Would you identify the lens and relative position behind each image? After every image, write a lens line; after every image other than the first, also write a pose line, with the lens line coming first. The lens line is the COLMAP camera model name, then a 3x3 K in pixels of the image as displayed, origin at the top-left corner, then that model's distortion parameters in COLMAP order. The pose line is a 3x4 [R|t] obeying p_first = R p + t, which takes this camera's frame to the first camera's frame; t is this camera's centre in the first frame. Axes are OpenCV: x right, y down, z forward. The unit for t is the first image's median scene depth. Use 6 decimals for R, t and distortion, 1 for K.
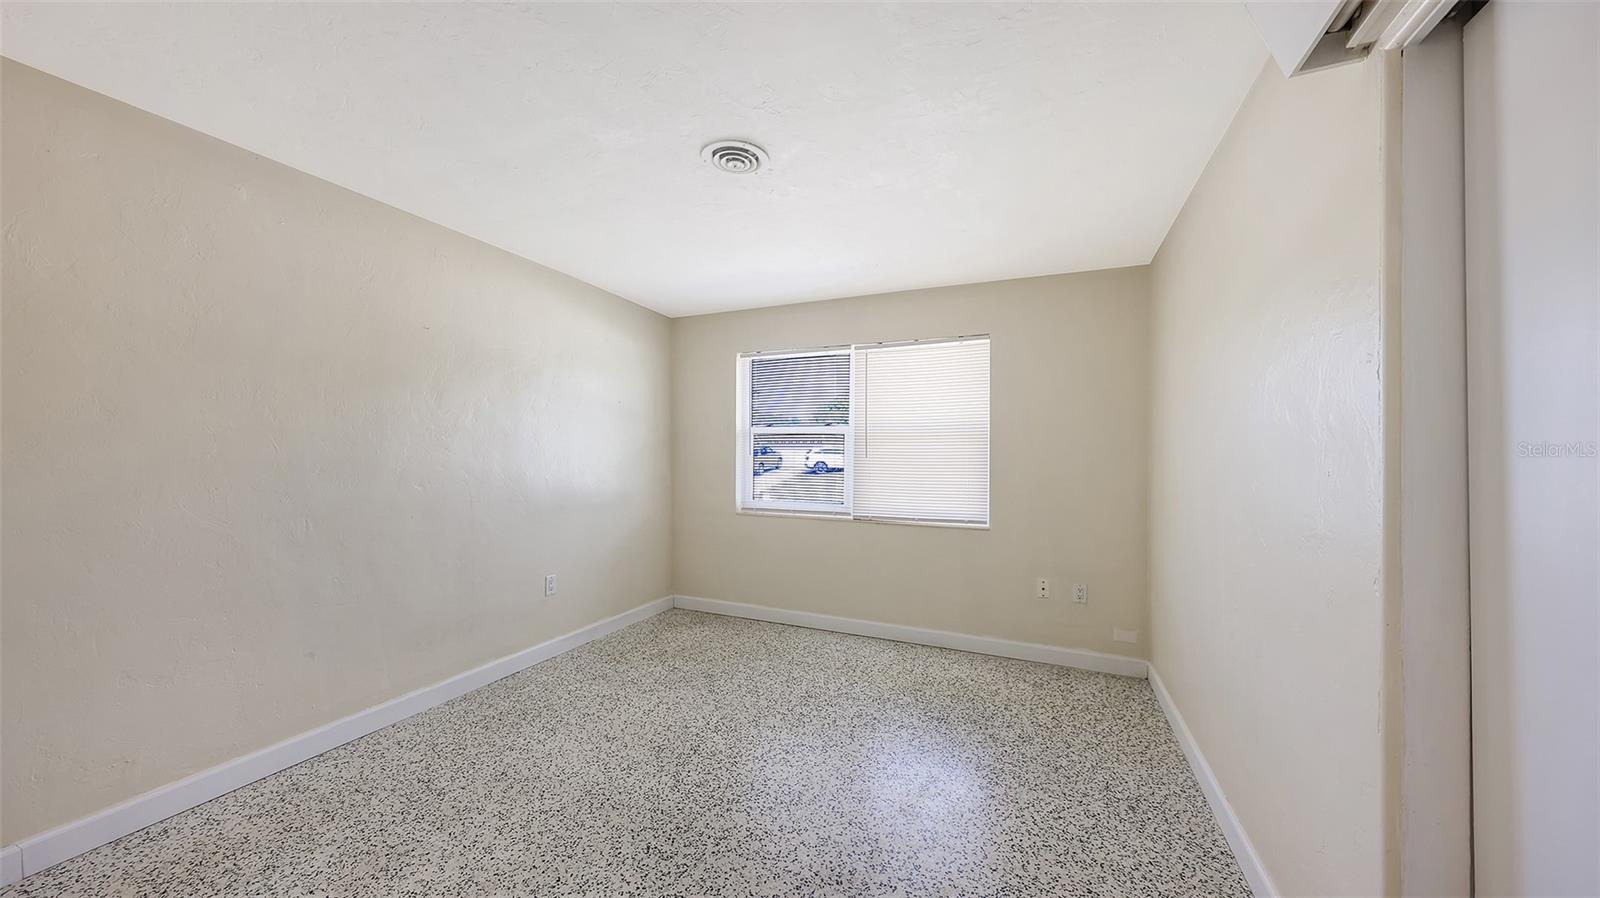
lens RADIAL K [[550.9, 0, 797.6], [0, 550.9, 455.7], [0, 0, 1]] dist [0.008810, -0.000046]
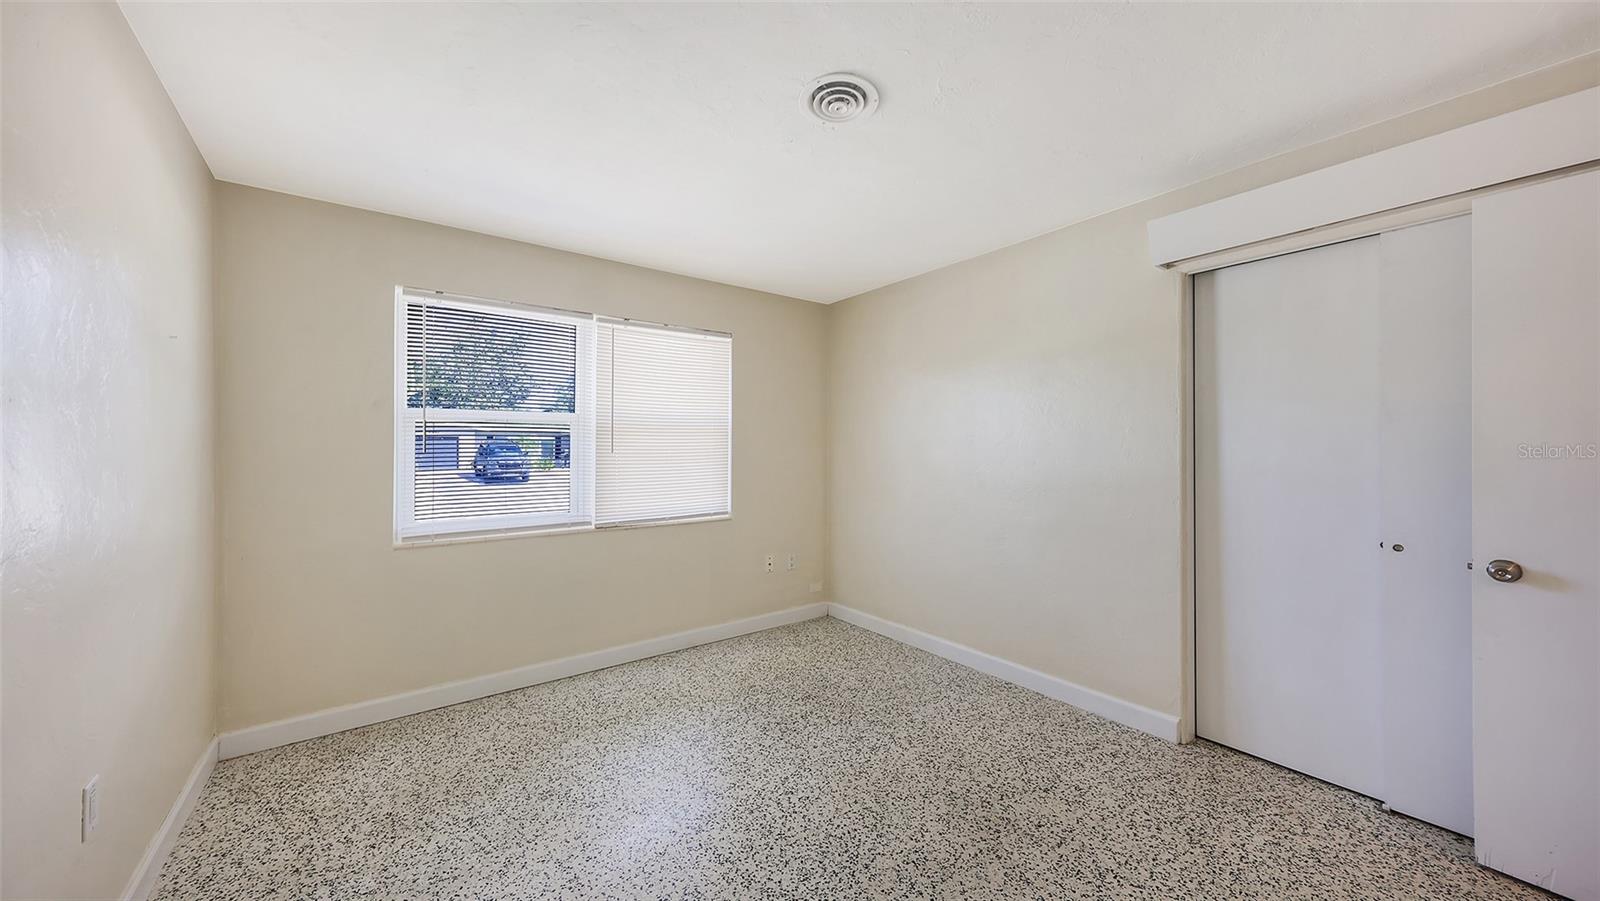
lens RADIAL K [[554.7, 0, 791.9], [0, 554.7, 448.3], [0, 0, 1]] dist [0.008920, -0.000318]
pose [[0.488435, -0.009500, 0.872549, -0.526174], [0.009020, 0.999942, 0.005838, -0.006610], [-0.872554, 0.005019, 0.488492, 0.384699]]
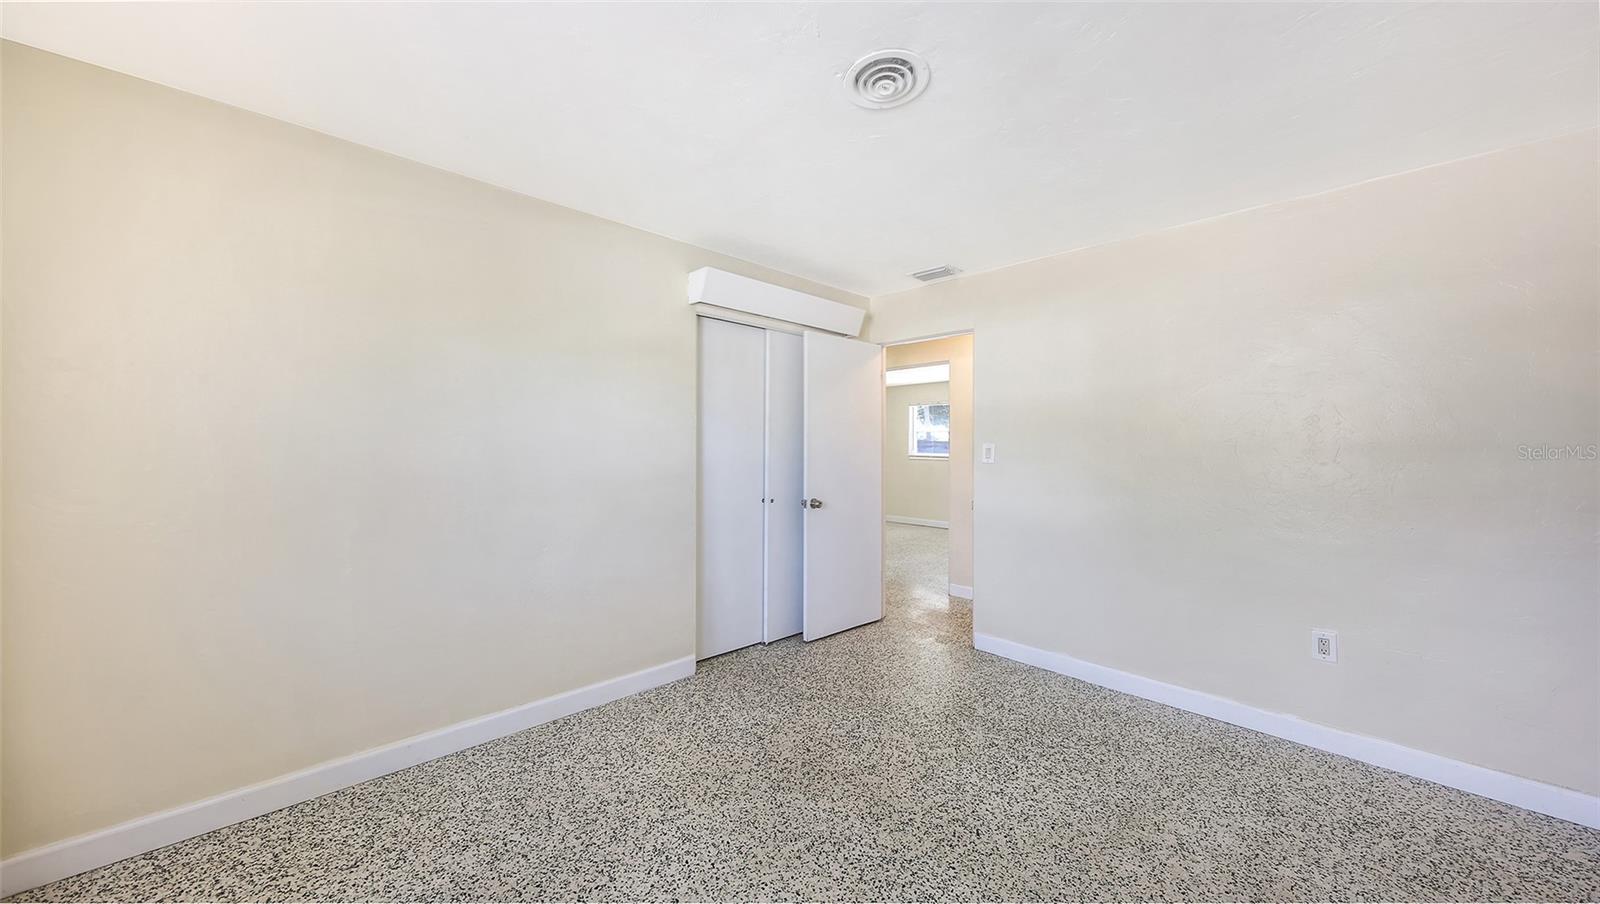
lens RADIAL K [[546.9, 0, 795.7], [0, 546.9, 452.2], [0, 0, 1]] dist [0.001217, -0.000009]
pose [[-0.921186, -0.022698, 0.388461, -0.172932], [-0.017655, 0.999707, 0.016547, -0.007380], [-0.388722, 0.008384, -0.921317, 1.062234]]
